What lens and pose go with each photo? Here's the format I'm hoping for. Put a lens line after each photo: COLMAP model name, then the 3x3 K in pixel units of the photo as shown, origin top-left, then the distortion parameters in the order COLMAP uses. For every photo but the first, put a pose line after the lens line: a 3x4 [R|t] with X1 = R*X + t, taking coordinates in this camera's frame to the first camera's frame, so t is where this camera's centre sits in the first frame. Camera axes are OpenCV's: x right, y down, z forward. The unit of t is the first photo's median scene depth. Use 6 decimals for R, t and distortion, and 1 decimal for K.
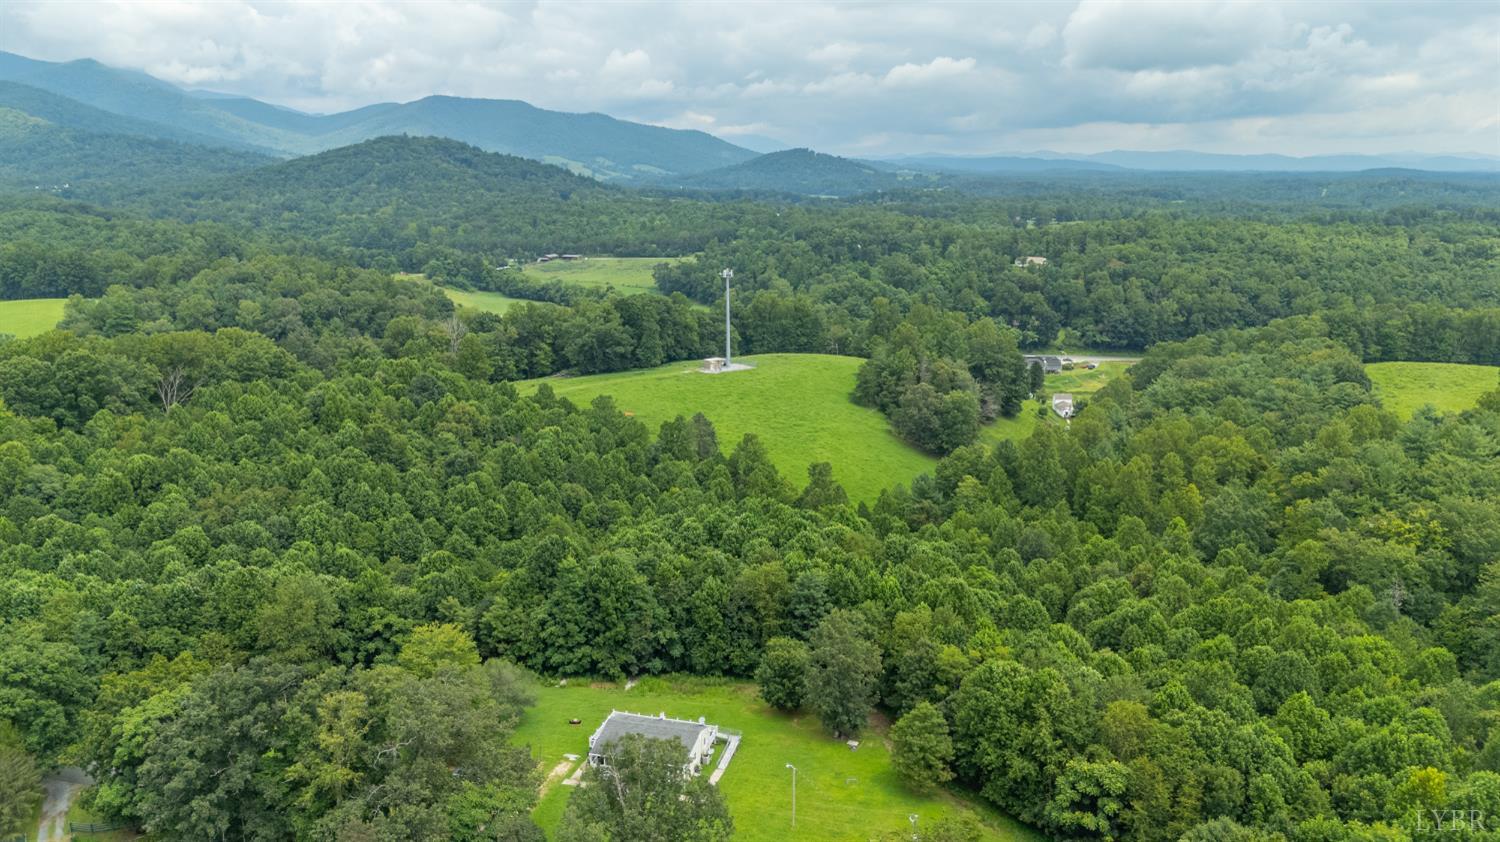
lens RADIAL K [[1081.4, 0, 750.0], [0, 1081.4, 421.0], [0, 0, 1]] dist [0.091288, -0.107457]
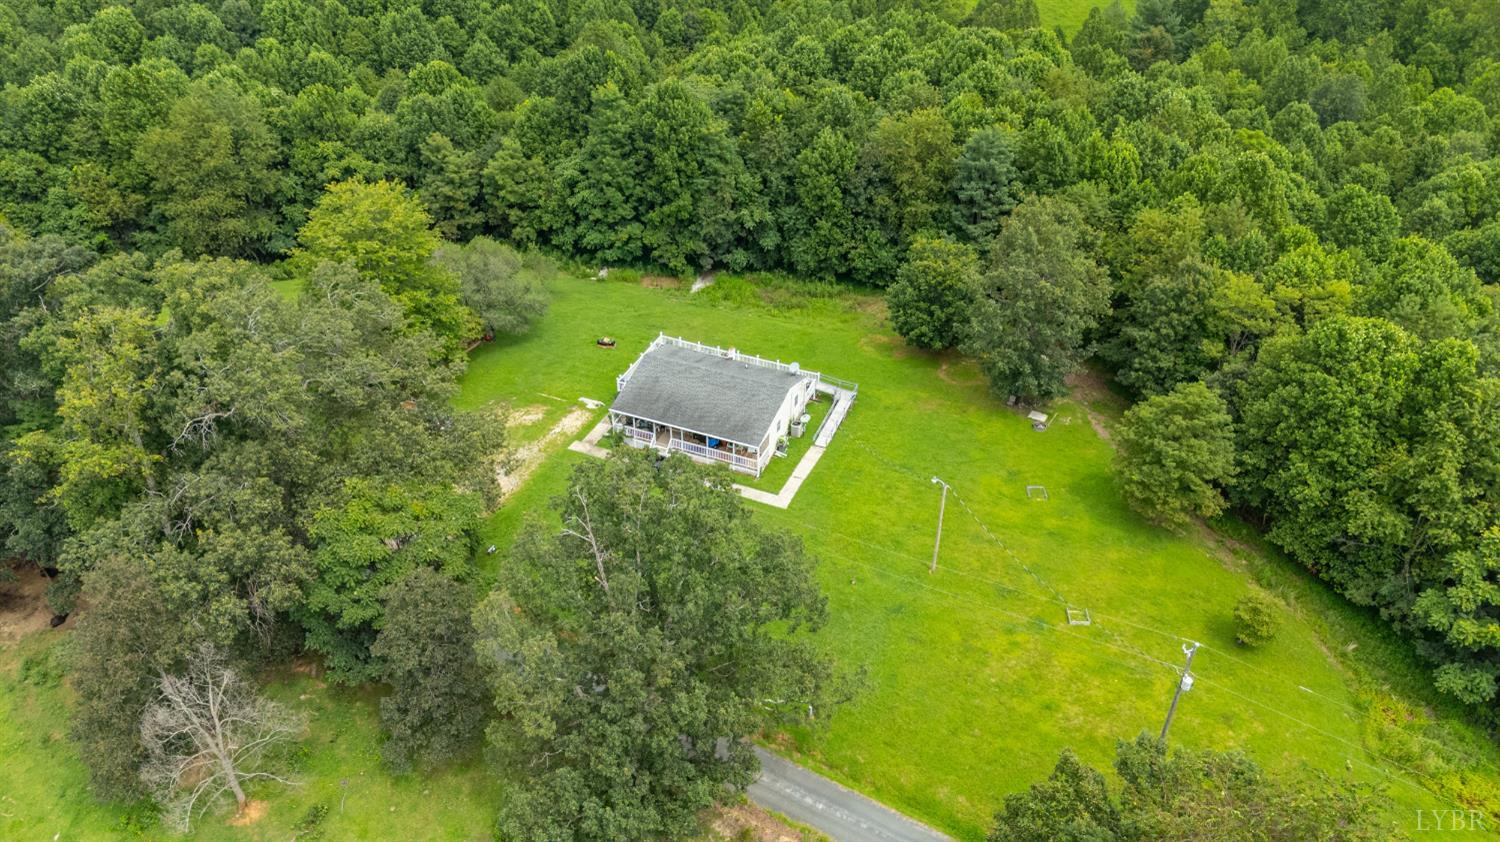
lens RADIAL K [[1081.4, 0, 750.0], [0, 1081.4, 421.0], [0, 0, 1]] dist [0.091288, -0.107457]
pose [[0.991803, 0.083031, -0.097121, -0.006030], [-0.037435, 0.915557, 0.400443, 0.048839], [0.122169, -0.393525, 0.911160, 0.356424]]
